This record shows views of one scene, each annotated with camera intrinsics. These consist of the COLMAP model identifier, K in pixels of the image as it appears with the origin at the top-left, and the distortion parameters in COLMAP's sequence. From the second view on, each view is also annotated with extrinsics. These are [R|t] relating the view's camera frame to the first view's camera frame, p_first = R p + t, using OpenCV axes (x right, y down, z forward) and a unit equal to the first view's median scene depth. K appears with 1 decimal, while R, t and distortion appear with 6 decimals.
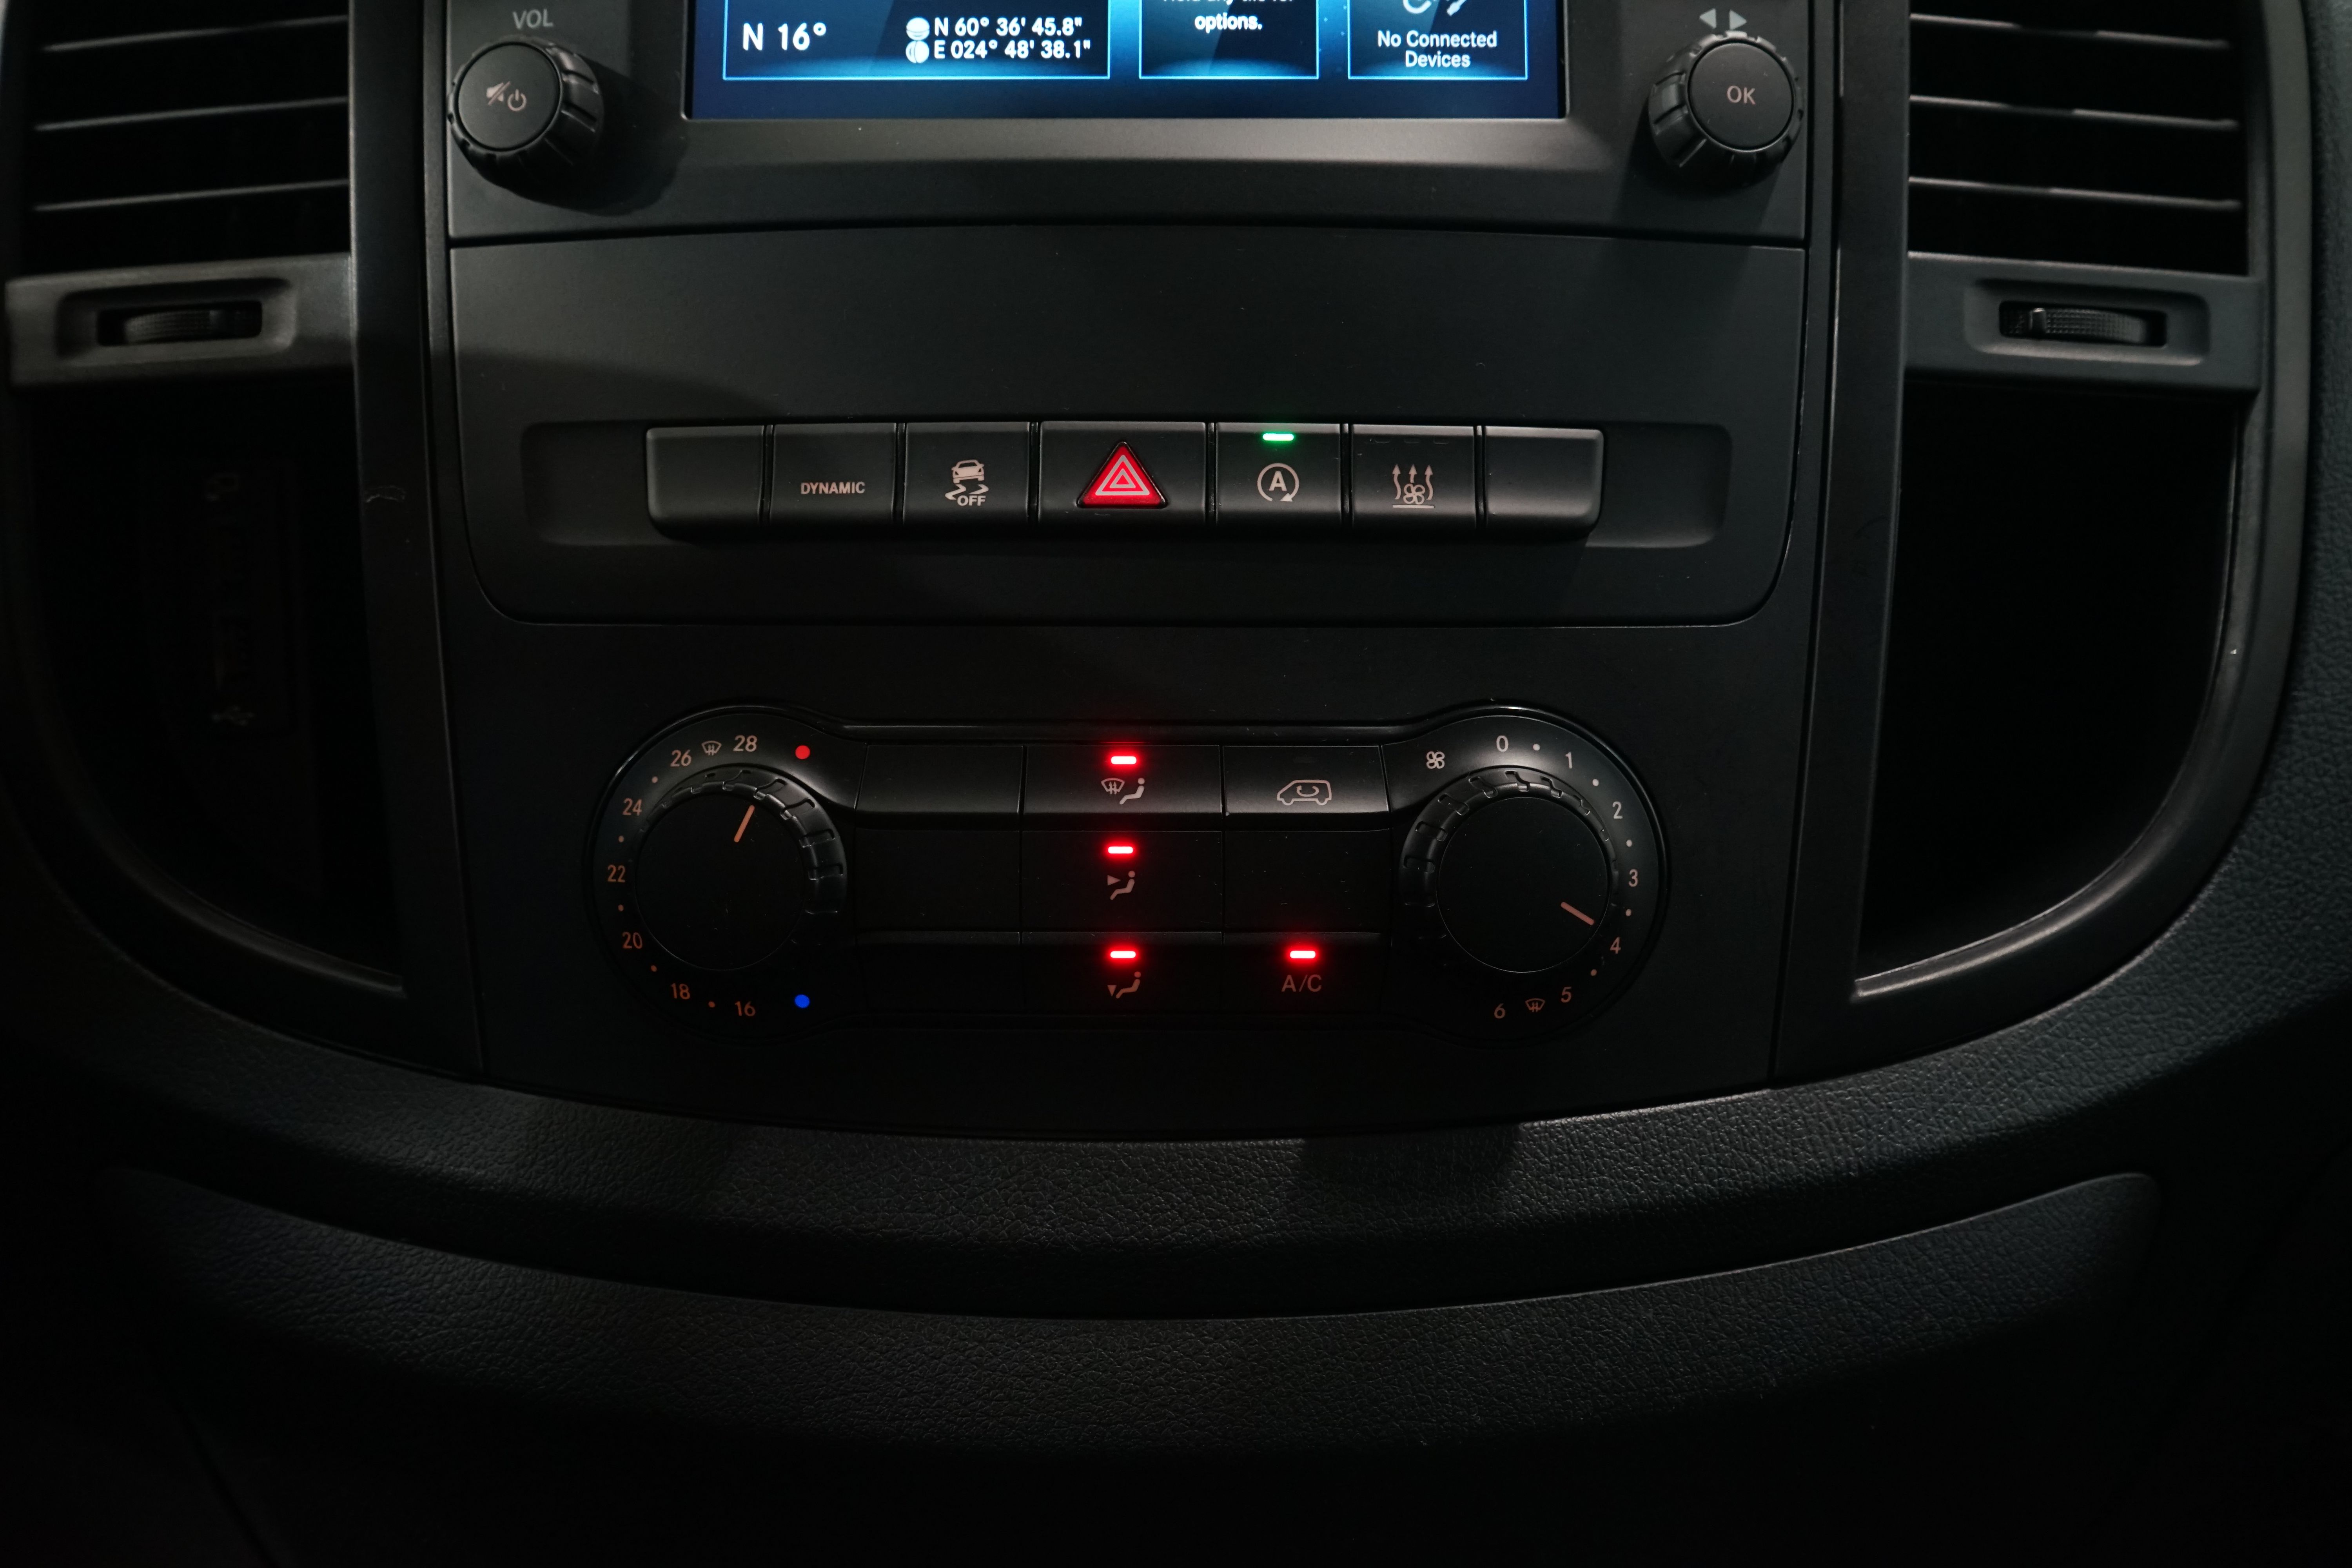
lens RADIAL K [[1928.1, 0, 1176.0], [0, 1928.1, 784.0], [0, 0, 1]] dist [-0.004032, -0.006338]
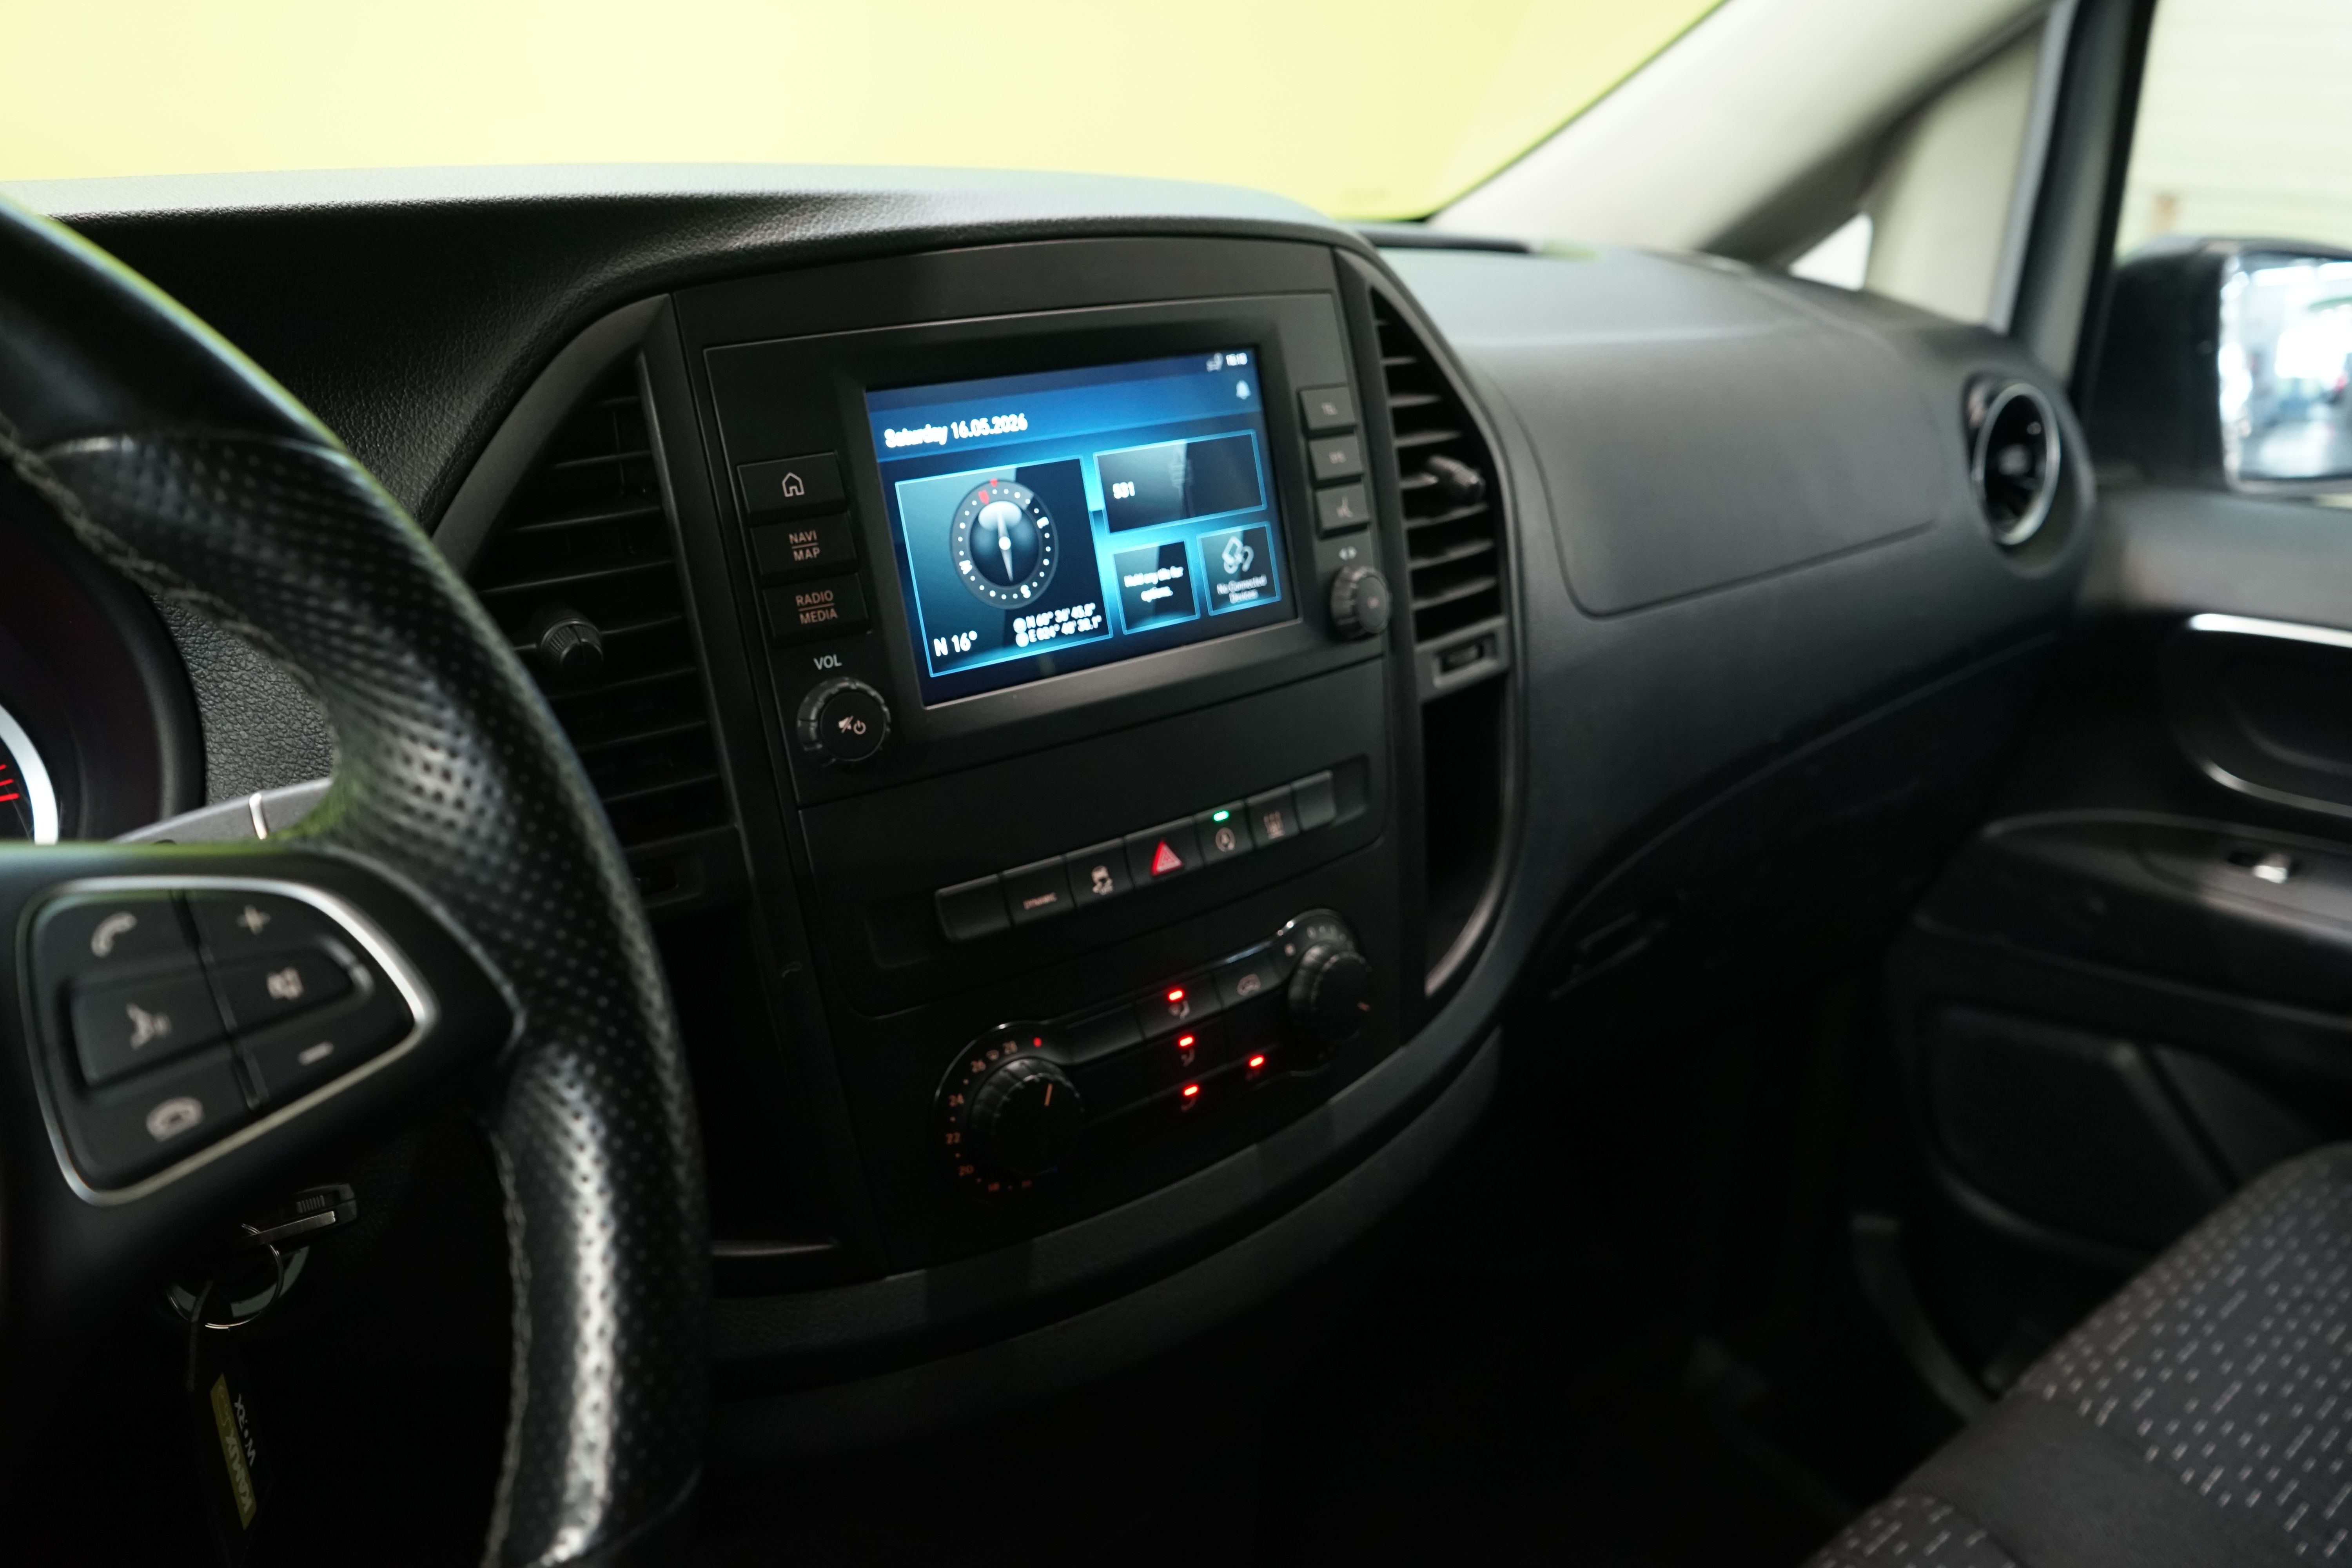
lens RADIAL K [[1928.1, 0, 1176.0], [0, 1928.1, 784.0], [0, 0, 1]] dist [-0.004032, -0.006338]
pose [[0.749087, -0.227020, 0.622359, -1.153107], [0.101327, 0.967659, 0.231017, -0.647929], [-0.654677, -0.109990, 0.747864, -0.408419]]
